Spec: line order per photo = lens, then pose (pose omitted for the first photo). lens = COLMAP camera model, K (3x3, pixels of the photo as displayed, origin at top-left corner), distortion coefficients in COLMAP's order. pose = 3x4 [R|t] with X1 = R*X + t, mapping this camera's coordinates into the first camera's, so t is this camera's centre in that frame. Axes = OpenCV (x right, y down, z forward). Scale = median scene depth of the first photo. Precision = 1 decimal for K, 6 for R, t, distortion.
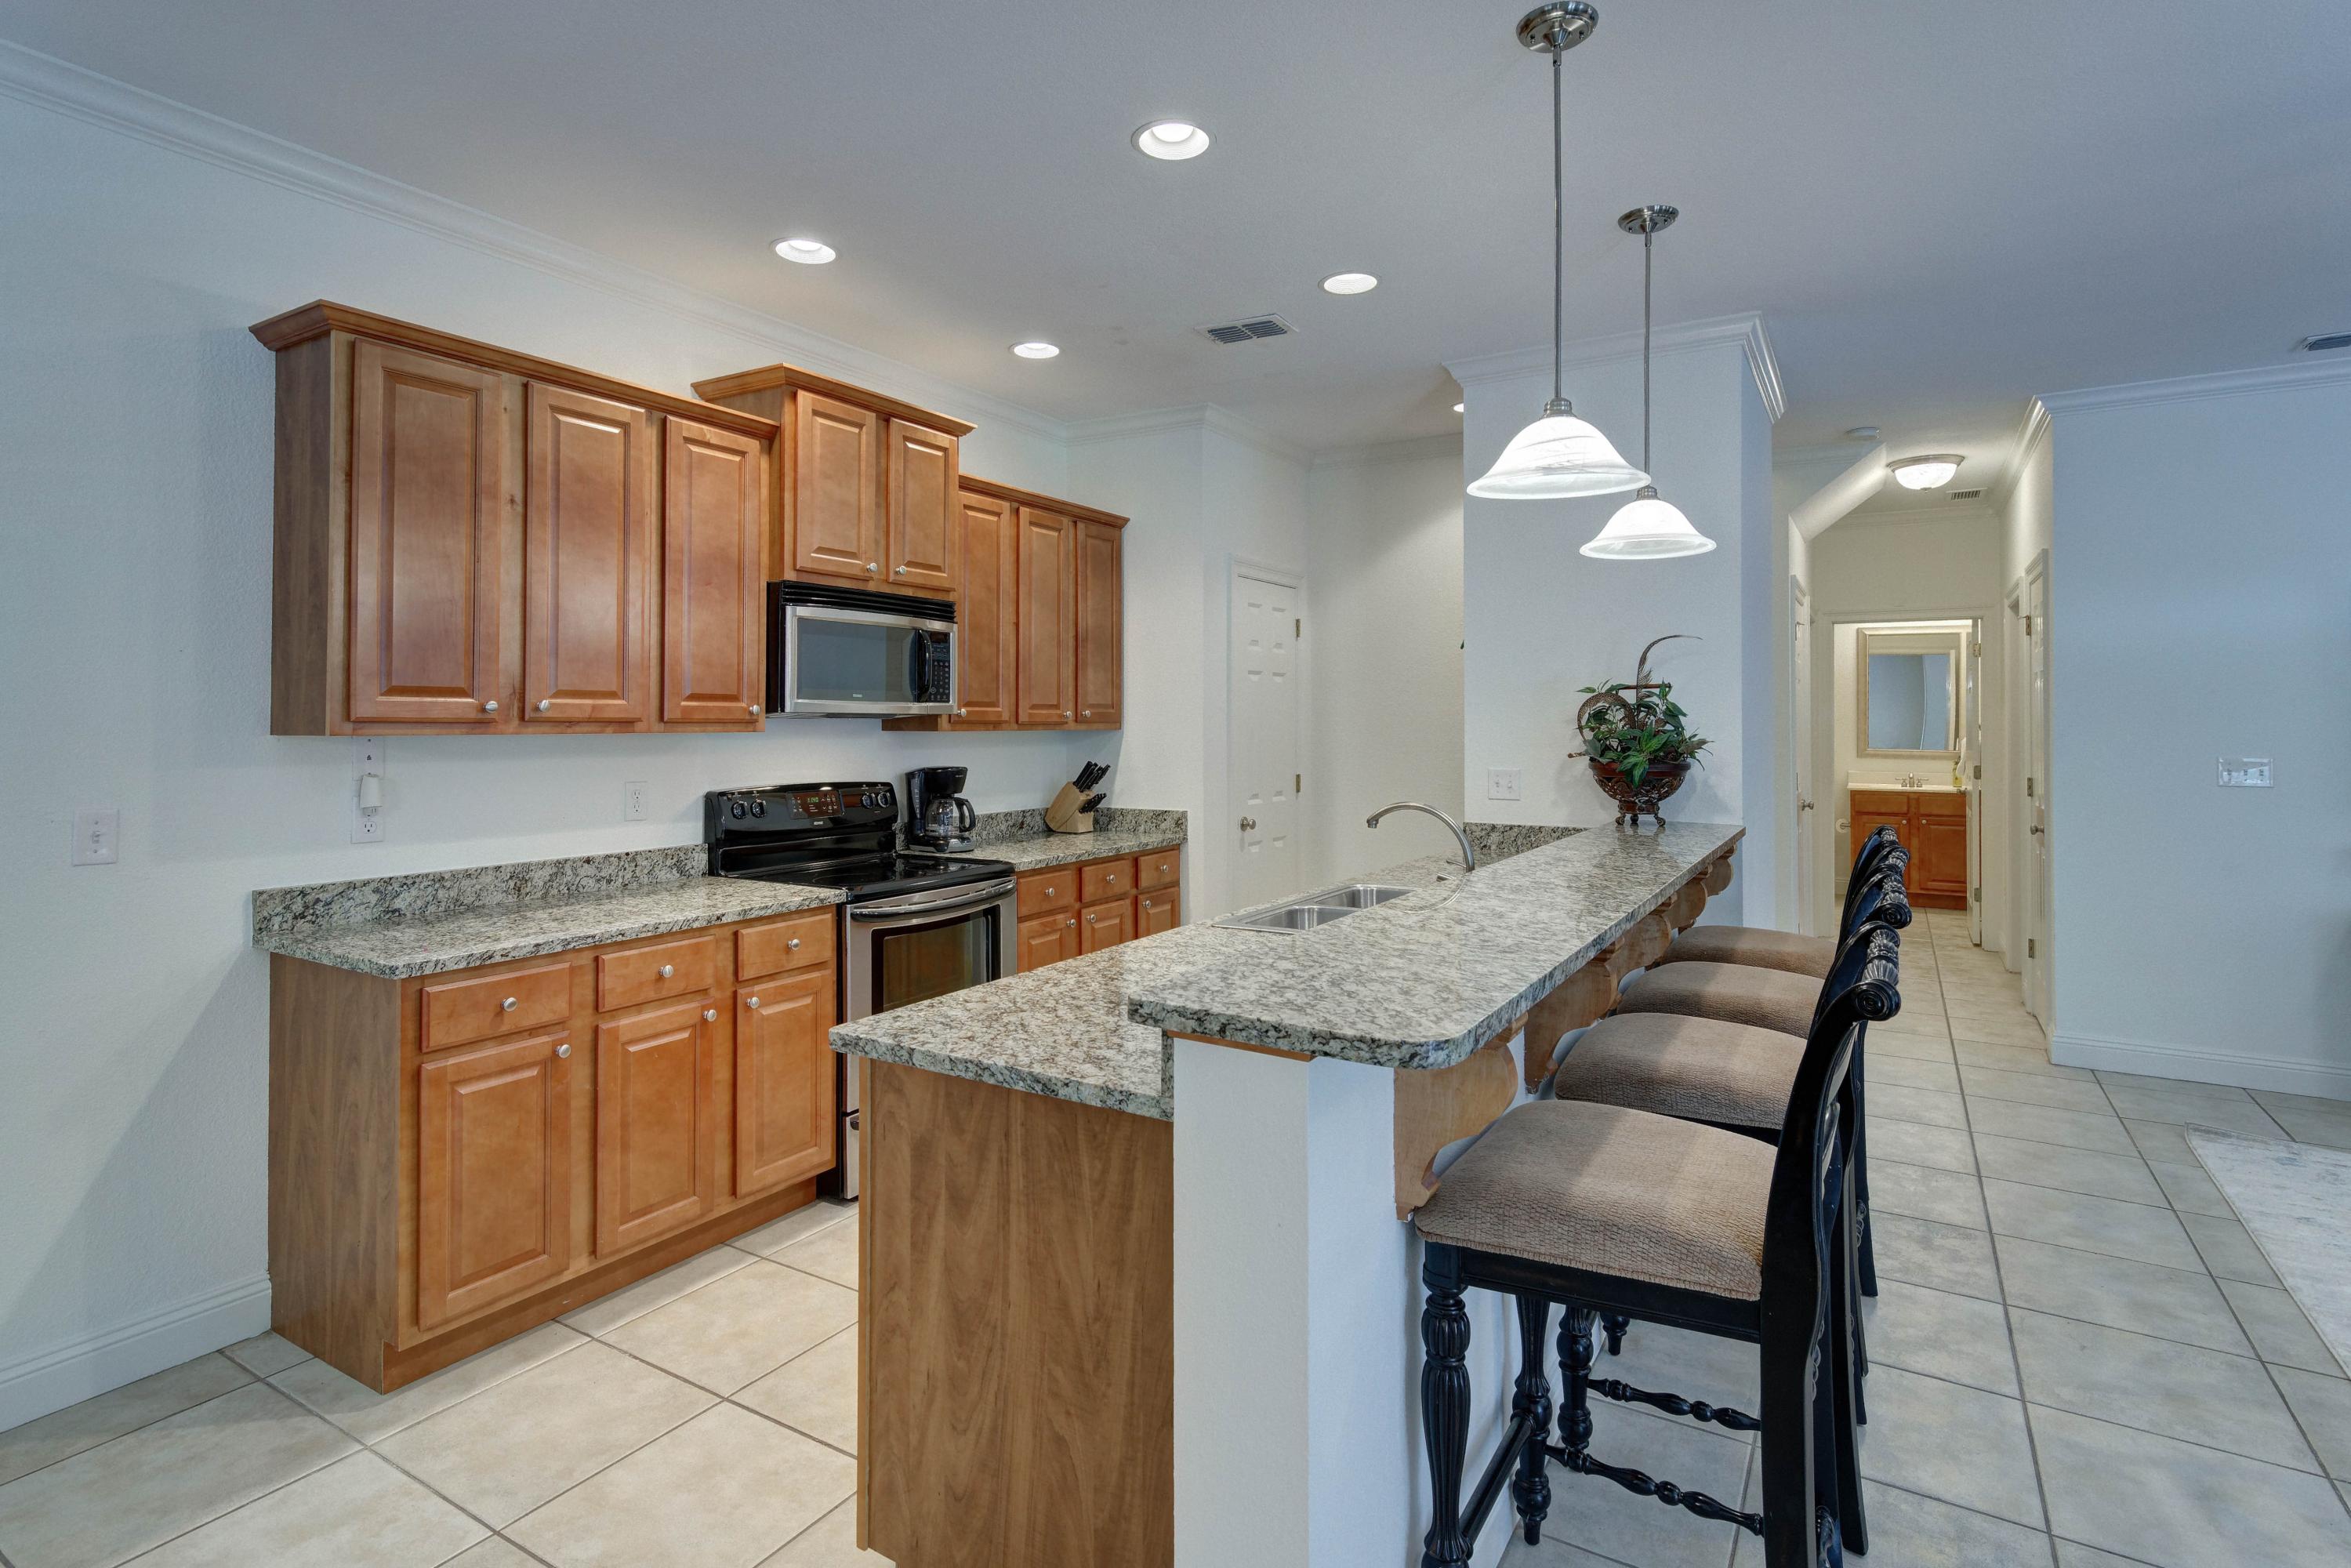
lens RADIAL K [[1163.6, 0, 1185.4], [0, 1163.6, 703.5], [0, 0, 1]] dist [0.001882, -0.000073]
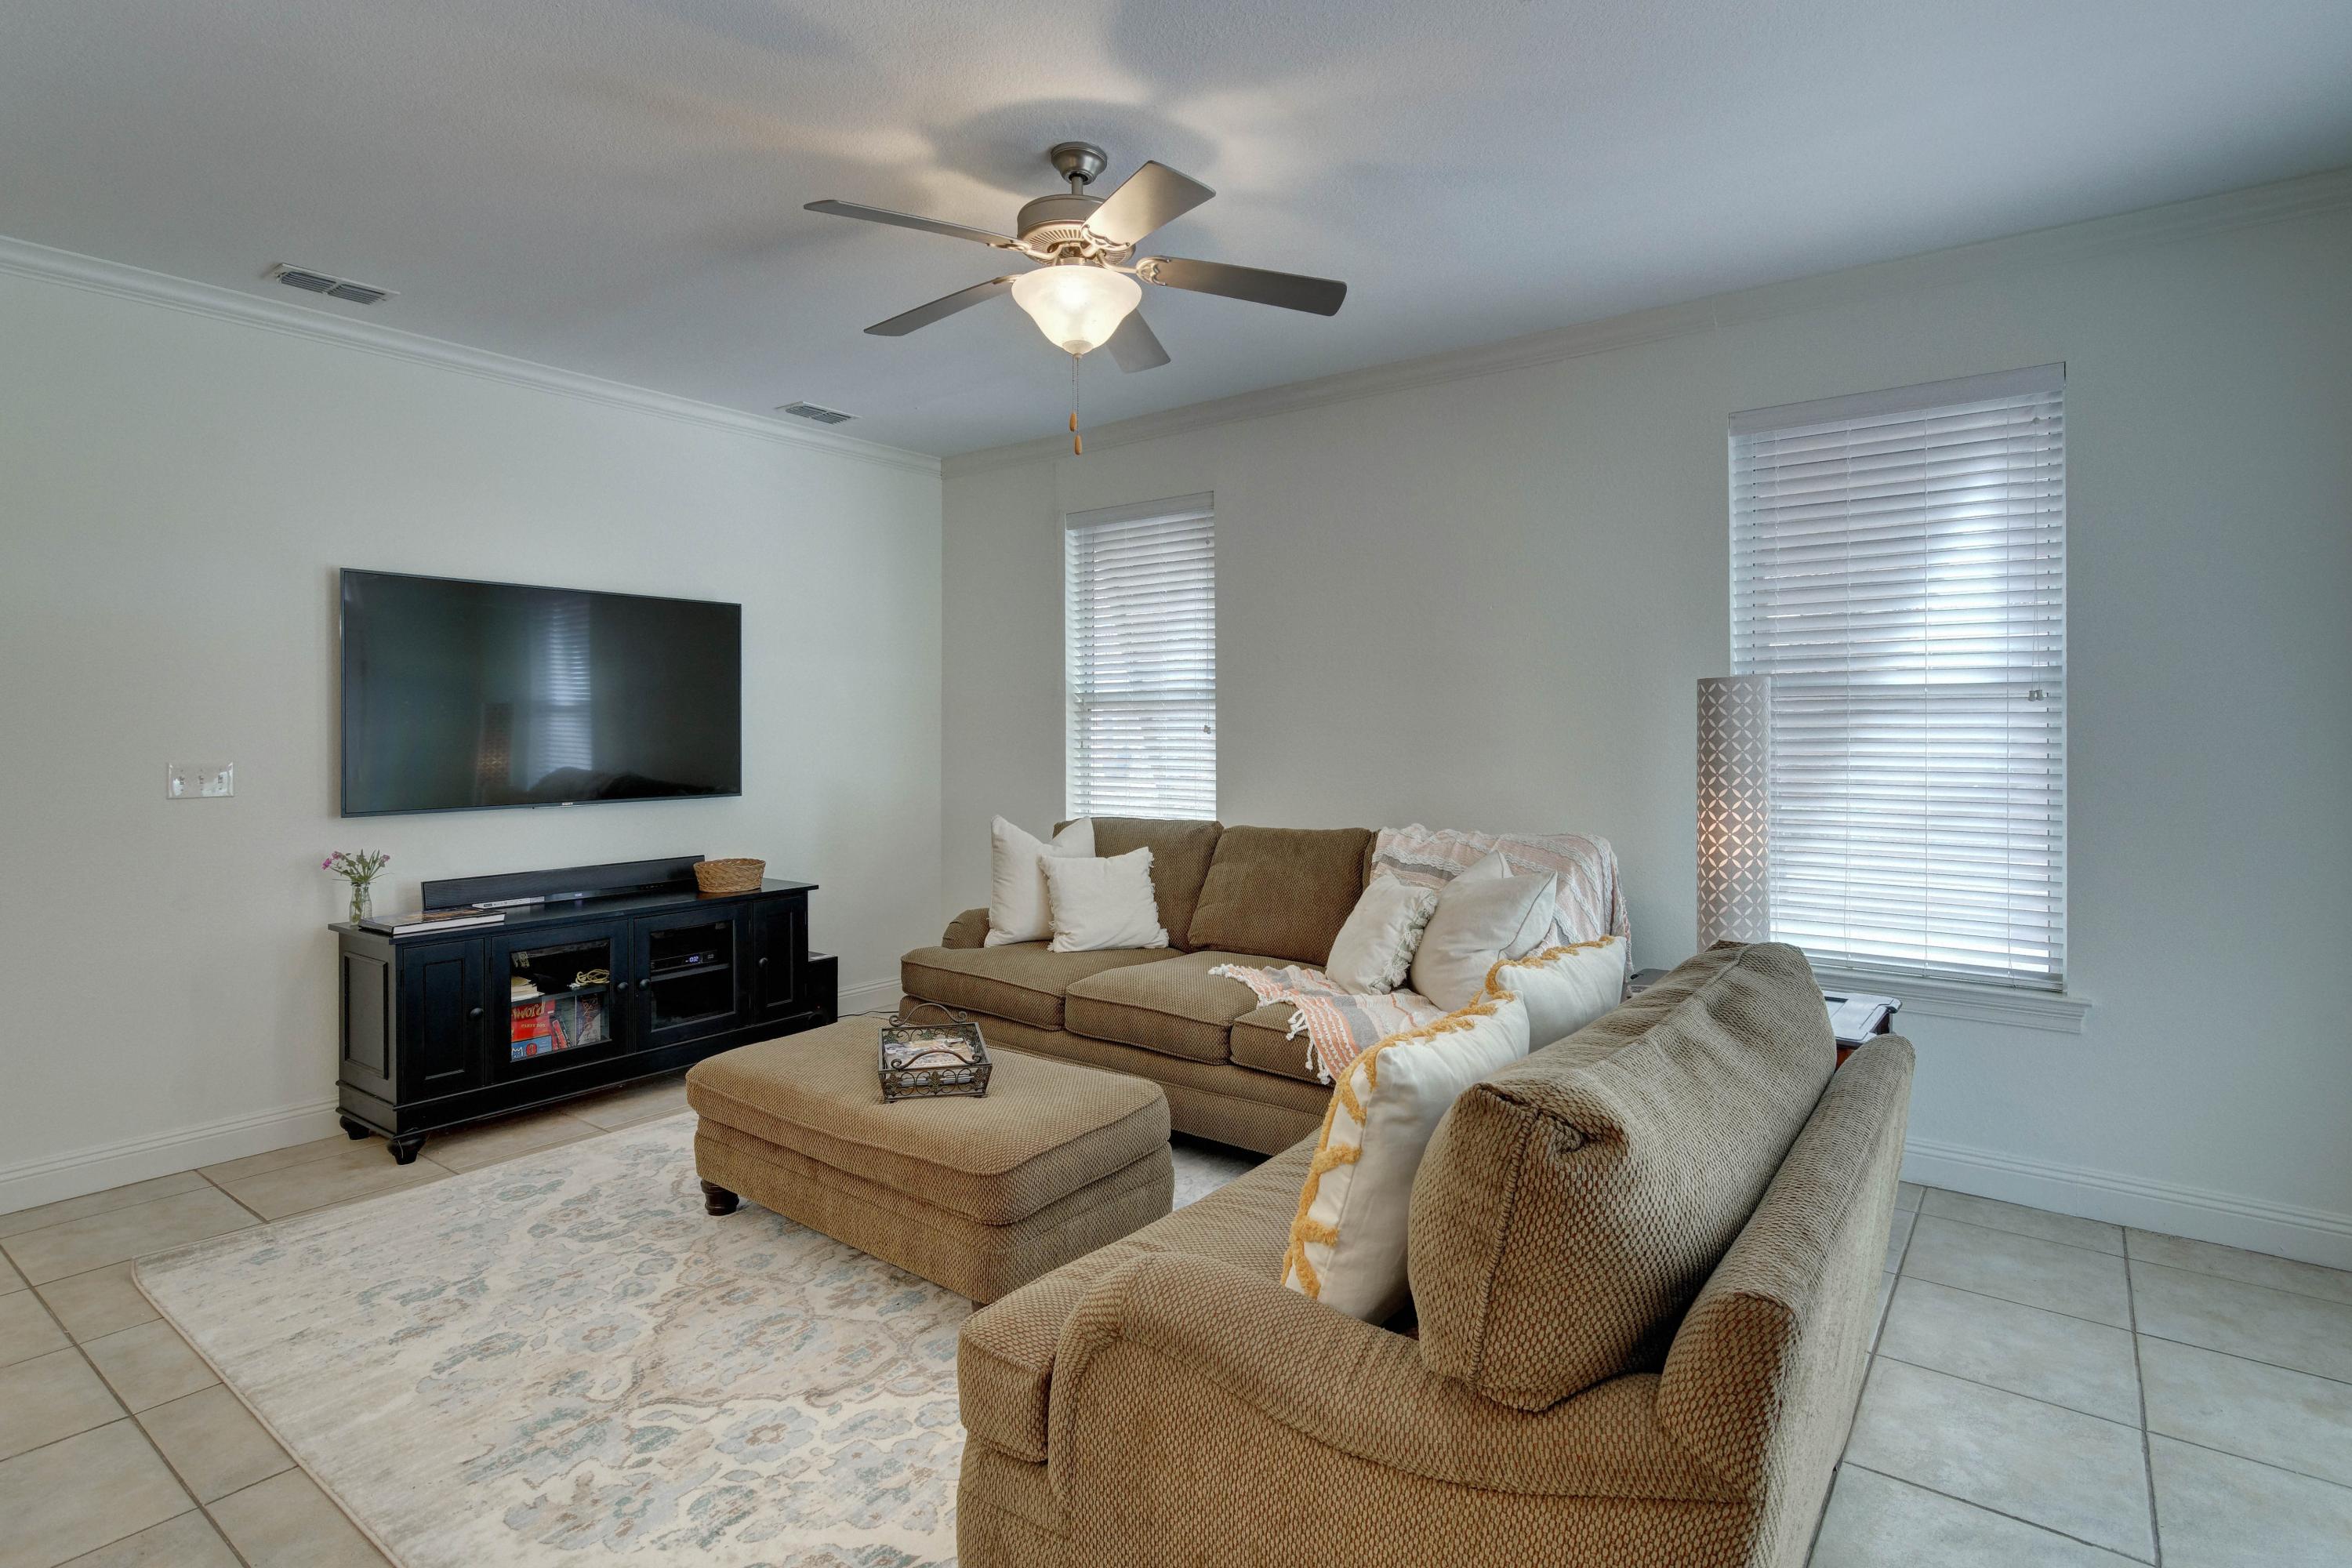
lens RADIAL K [[1169.0, 0, 1221.1], [0, 1169.0, 731.0], [0, 0, 1]] dist [0.001821, -0.000143]
pose [[0.083964, -0.002472, 0.996466, 0.233296], [-0.012918, 0.999910, 0.003569, 0.020598], [-0.996385, -0.013172, 0.083925, 0.333546]]
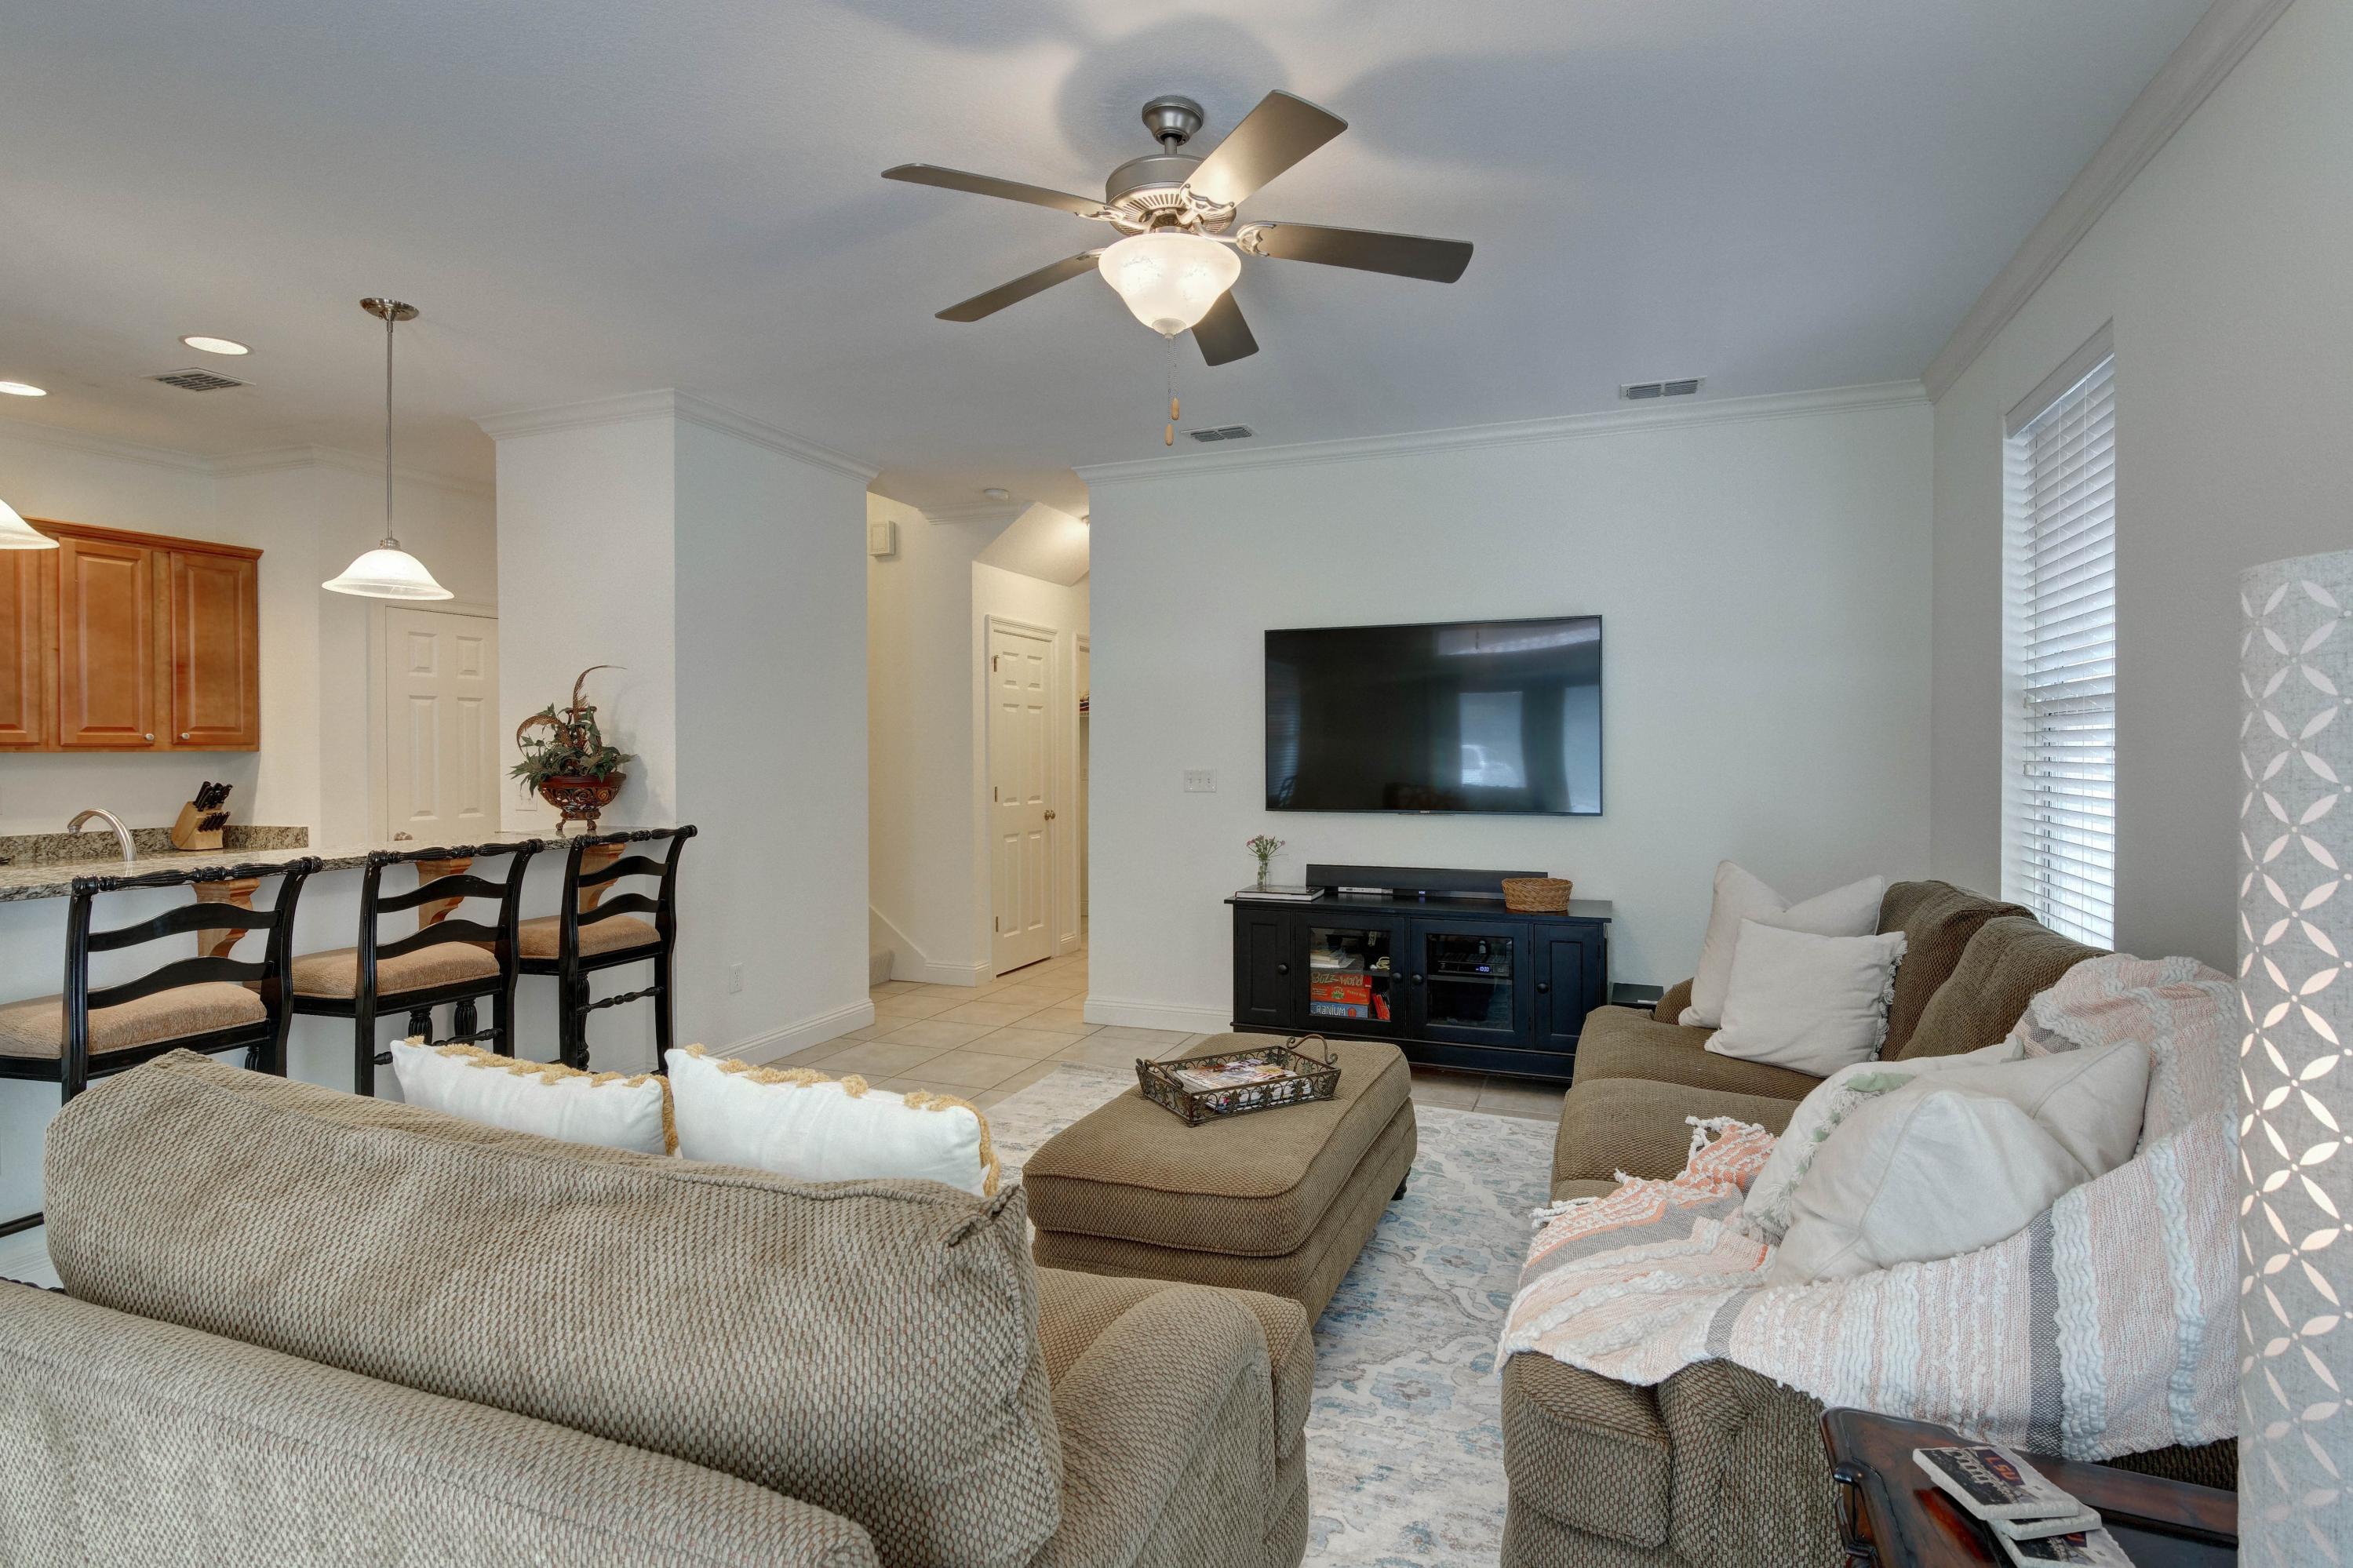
lens RADIAL K [[1143.6, 0, 1172.7], [0, 1143.6, 761.5], [0, 0, 1]] dist [0.000404, -0.000233]
pose [[0.986103, -0.007600, 0.165959, 0.998918], [0.003104, 0.999622, 0.027331, 0.009684], [-0.166104, -0.026436, 0.985754, -0.277599]]
